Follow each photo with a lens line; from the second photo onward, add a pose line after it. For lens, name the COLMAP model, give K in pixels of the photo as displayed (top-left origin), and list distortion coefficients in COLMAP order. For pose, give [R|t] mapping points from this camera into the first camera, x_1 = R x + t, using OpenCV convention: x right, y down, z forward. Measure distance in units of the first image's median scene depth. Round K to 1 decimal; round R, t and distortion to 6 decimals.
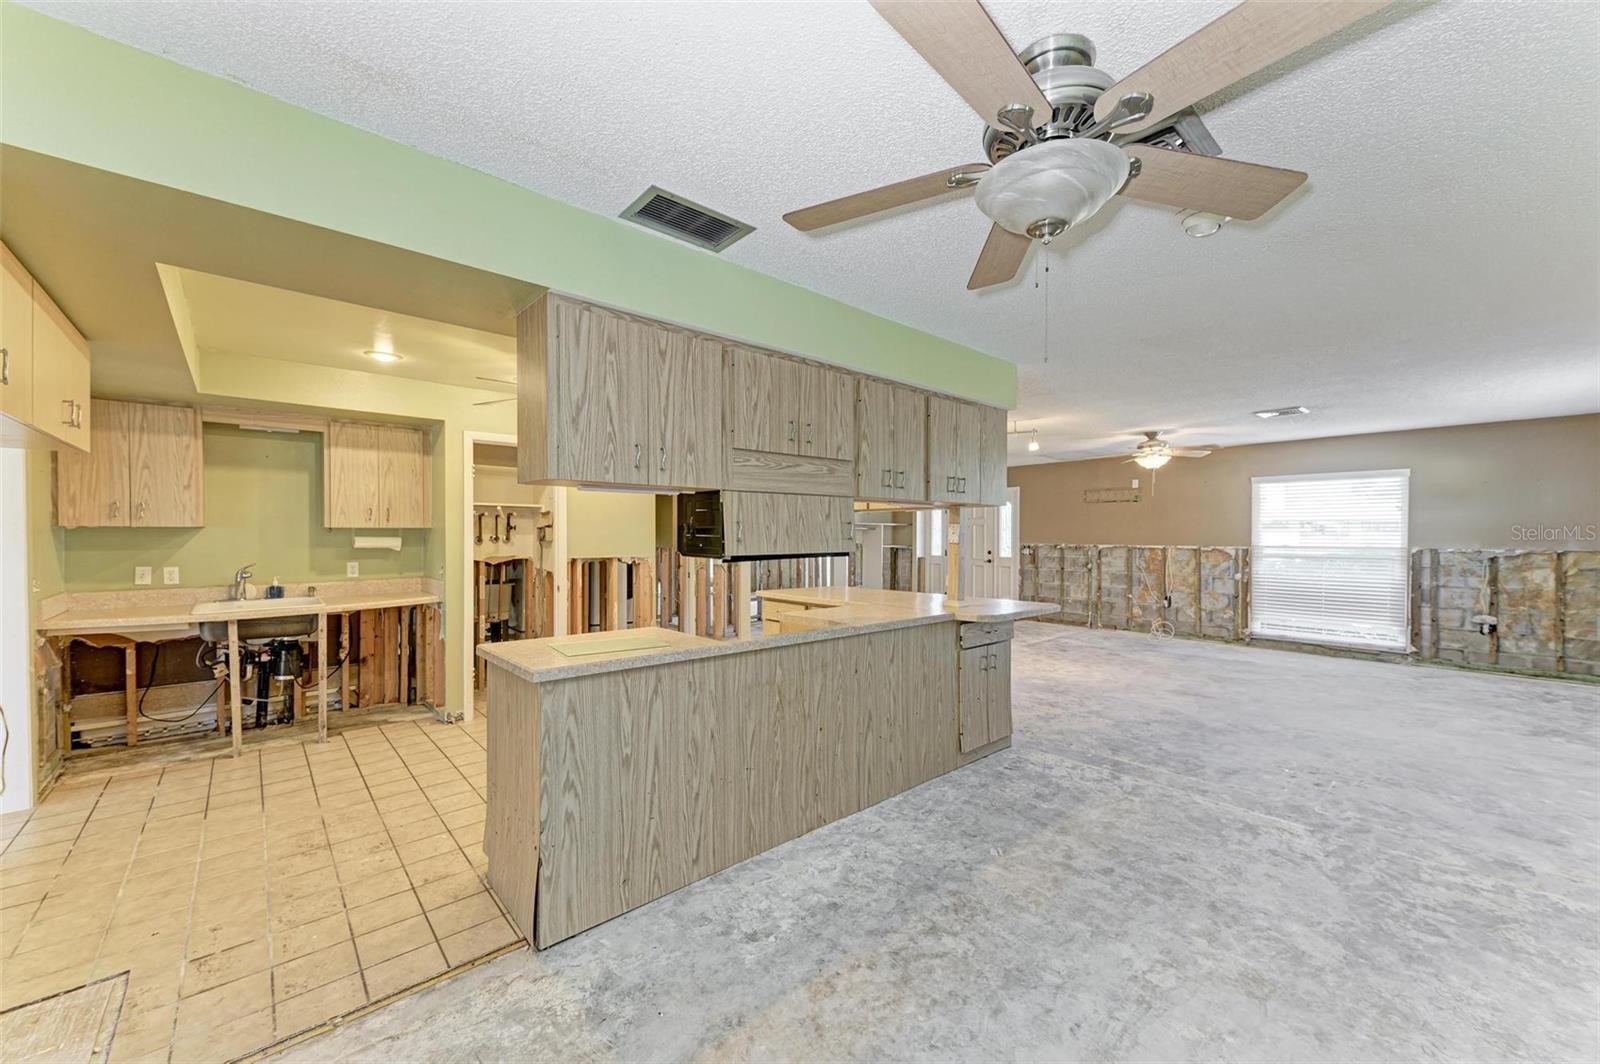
lens RADIAL K [[615.7, 0, 801.9], [0, 615.7, 538.0], [0, 0, 1]] dist [0.010517, -0.002618]
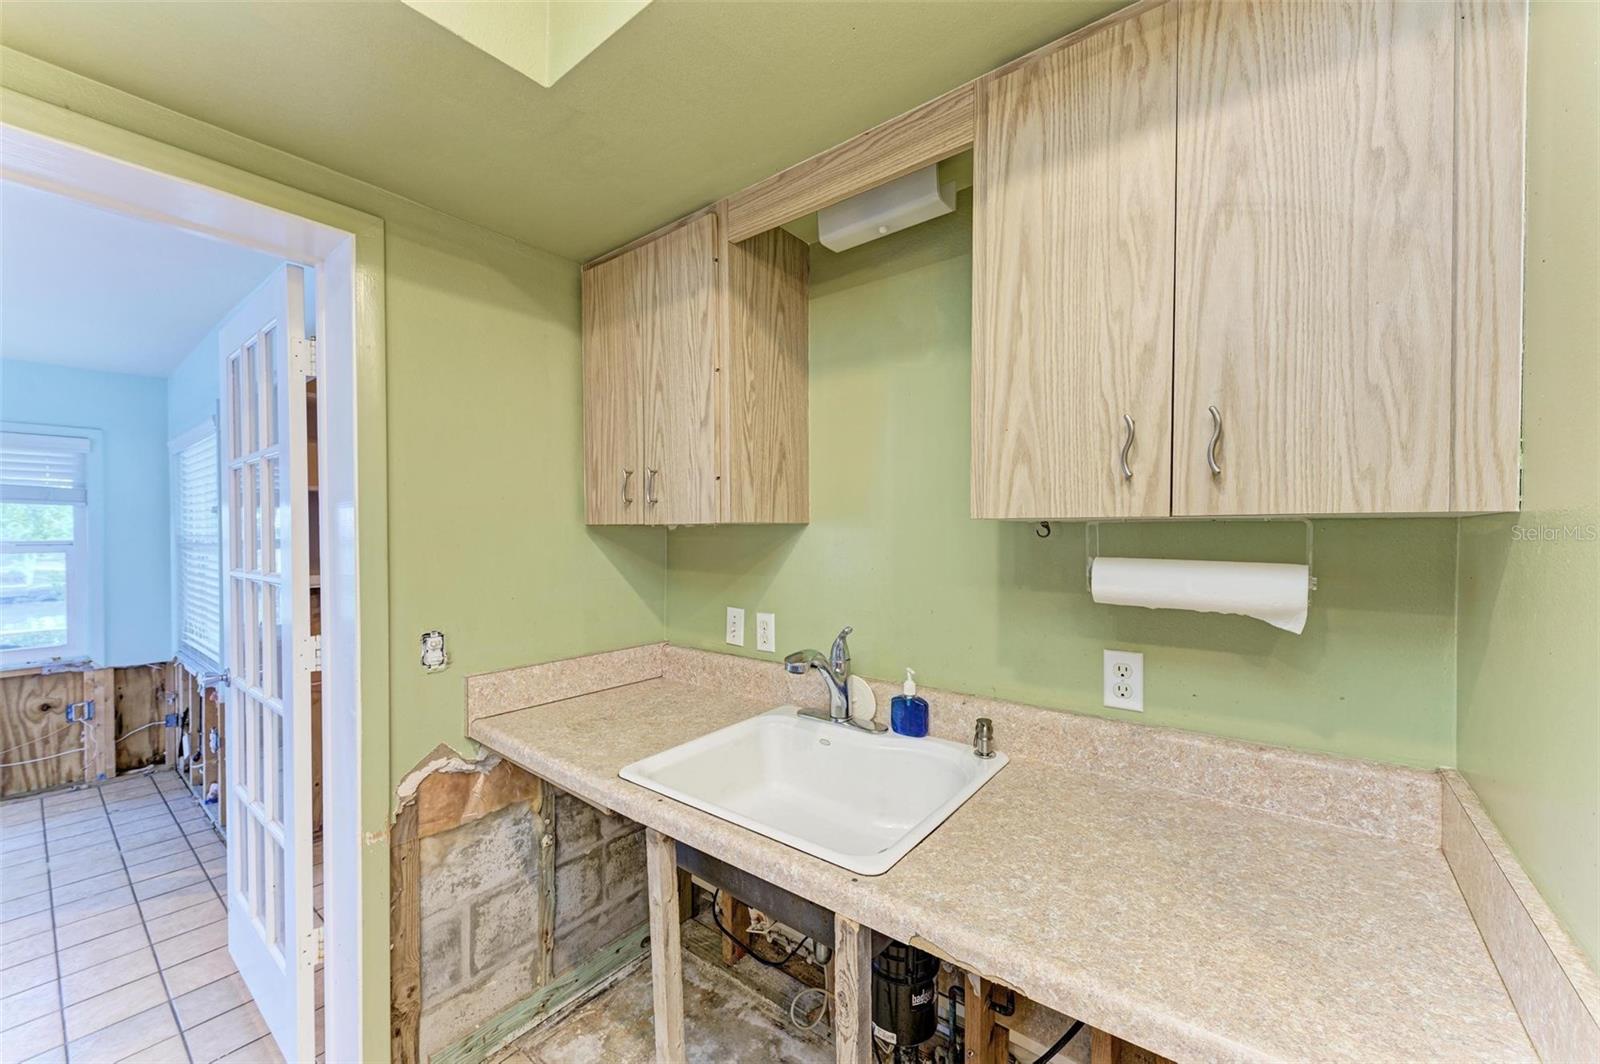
lens RADIAL K [[625.2, 0, 798.2], [0, 625.2, 538.5], [0, 0, 1]] dist [0.011887, -0.002685]
pose [[0.169023, 0.010577, -0.985555, -0.558691], [-0.003420, 0.999943, 0.010145, -0.012163], [0.985606, 0.001656, 0.169050, 0.937389]]
